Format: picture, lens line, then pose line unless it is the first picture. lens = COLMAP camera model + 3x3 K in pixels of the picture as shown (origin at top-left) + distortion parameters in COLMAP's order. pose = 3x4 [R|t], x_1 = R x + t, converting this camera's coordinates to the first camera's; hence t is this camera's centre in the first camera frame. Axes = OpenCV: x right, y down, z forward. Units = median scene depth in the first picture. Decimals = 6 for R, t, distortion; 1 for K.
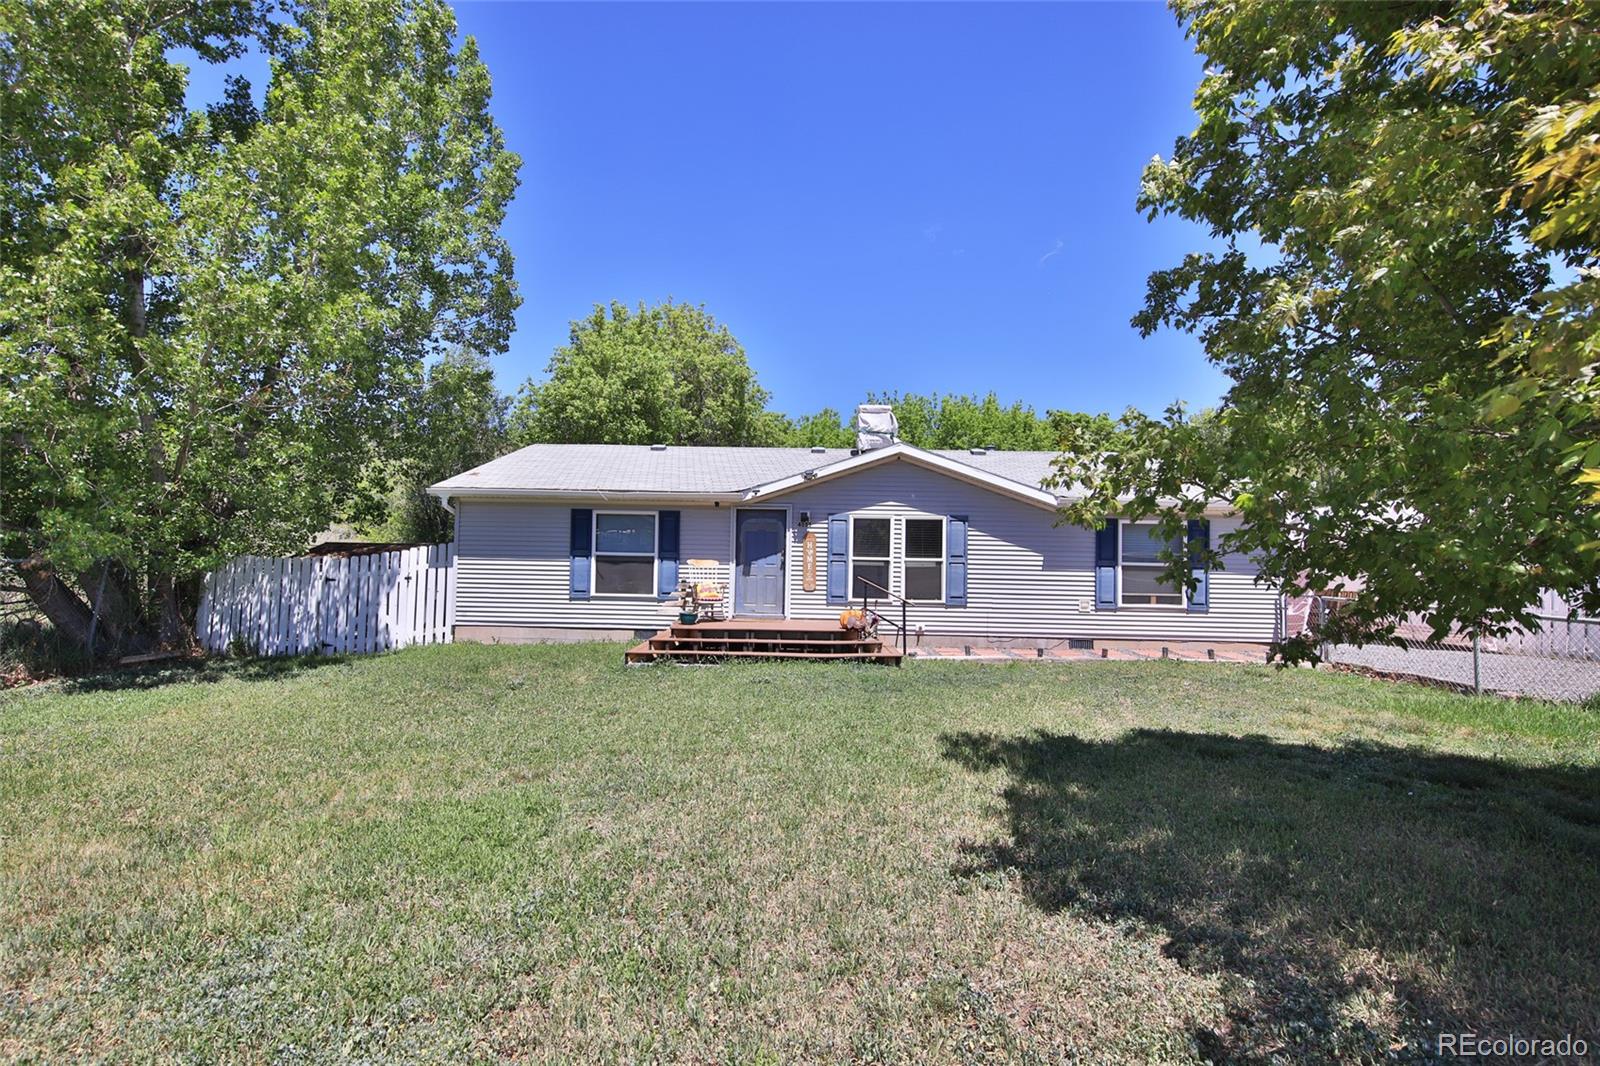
lens RADIAL K [[727.9, 0, 800.1], [0, 727.9, 531.1], [0, 0, 1]] dist [0.004418, -0.000935]
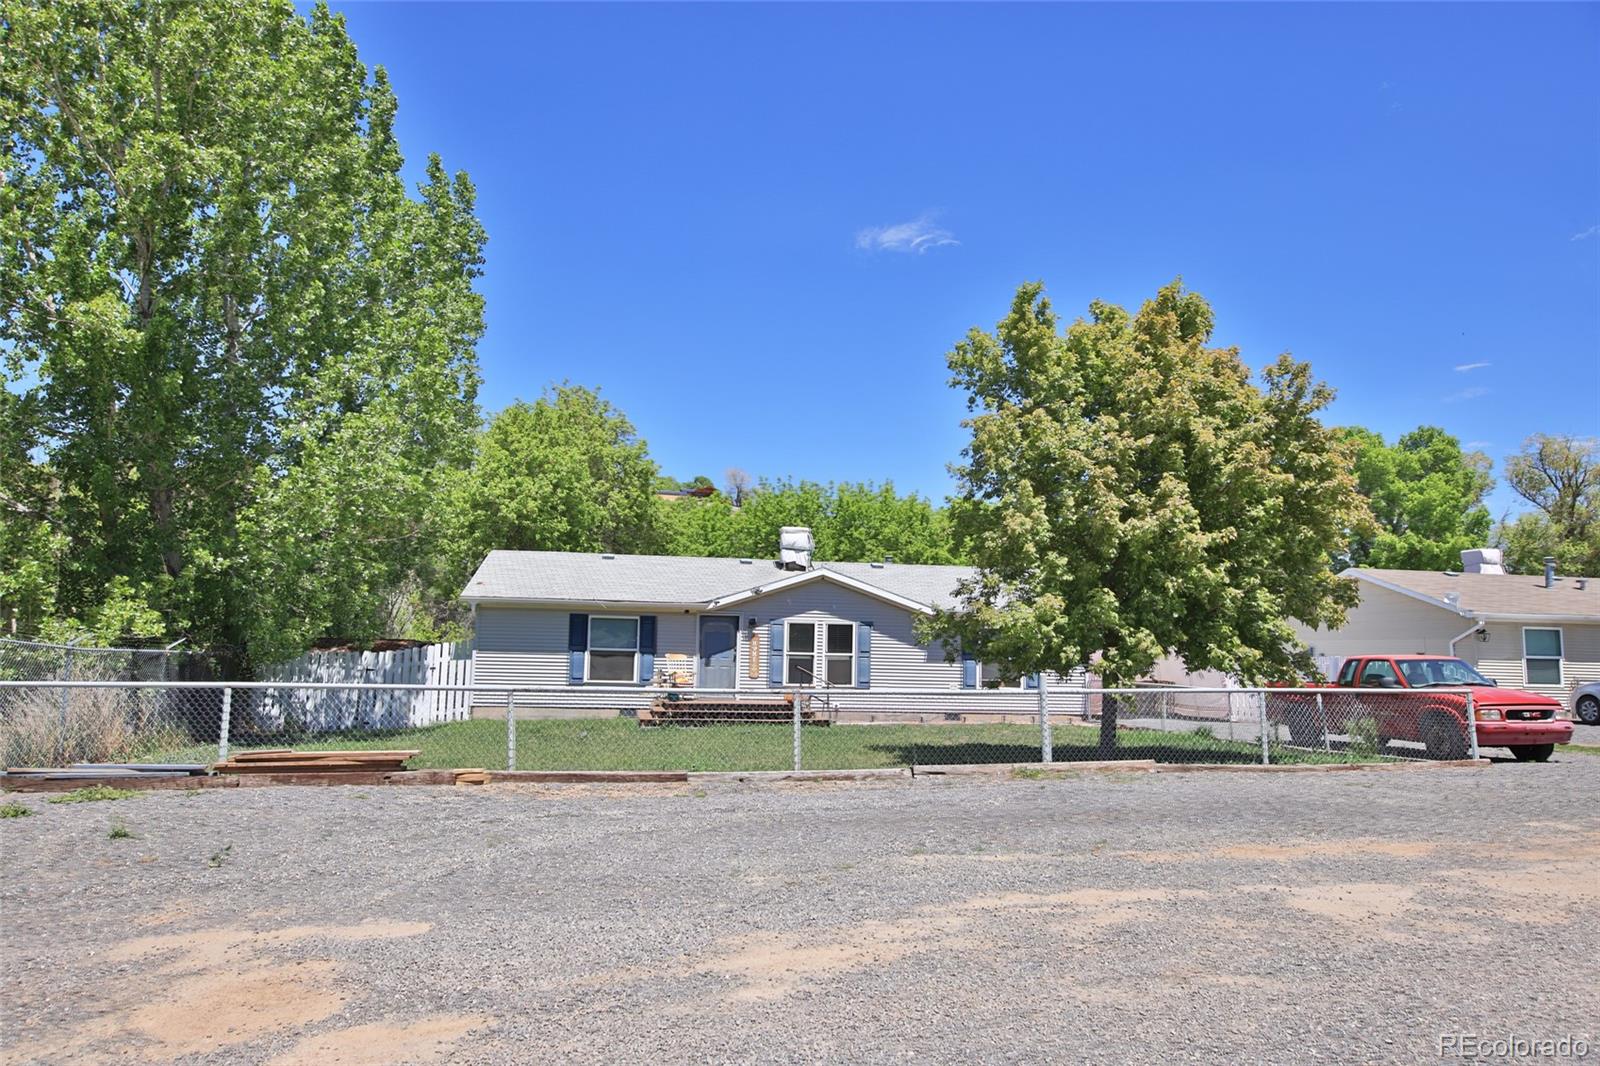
lens RADIAL K [[1019.4, 0, 800.0], [0, 1019.4, 532.5], [0, 0, 1]] dist [0.024415, 0.001060]
pose [[0.985138, 0.023890, 0.170096, -0.226622], [-0.010397, 0.996758, -0.079781, -0.033727], [-0.171450, 0.076827, 0.982193, -0.848567]]
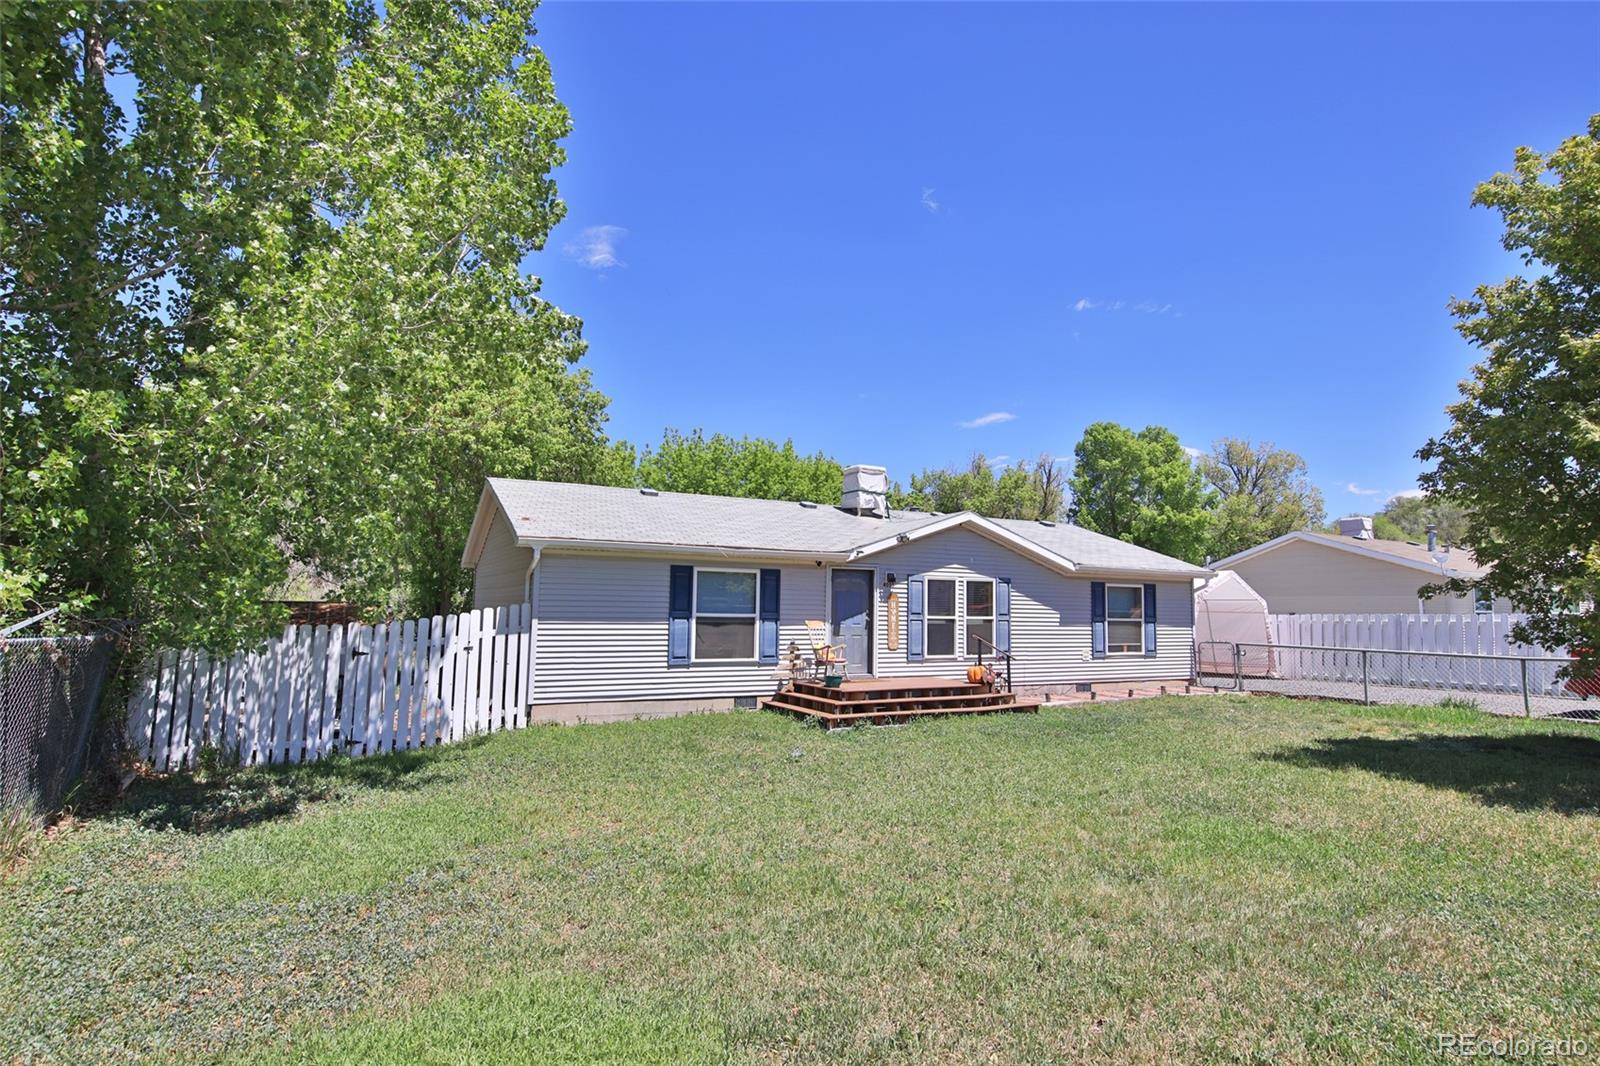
lens RADIAL K [[838.4, 0, 811.0], [0, 838.4, 526.0], [0, 0, 1]] dist [0.010483, 0.000013]
pose [[0.872086, 0.042130, 0.487536, -0.672206], [-0.012876, 0.997918, -0.063202, -0.015534], [-0.489184, 0.048840, 0.870812, 0.017250]]
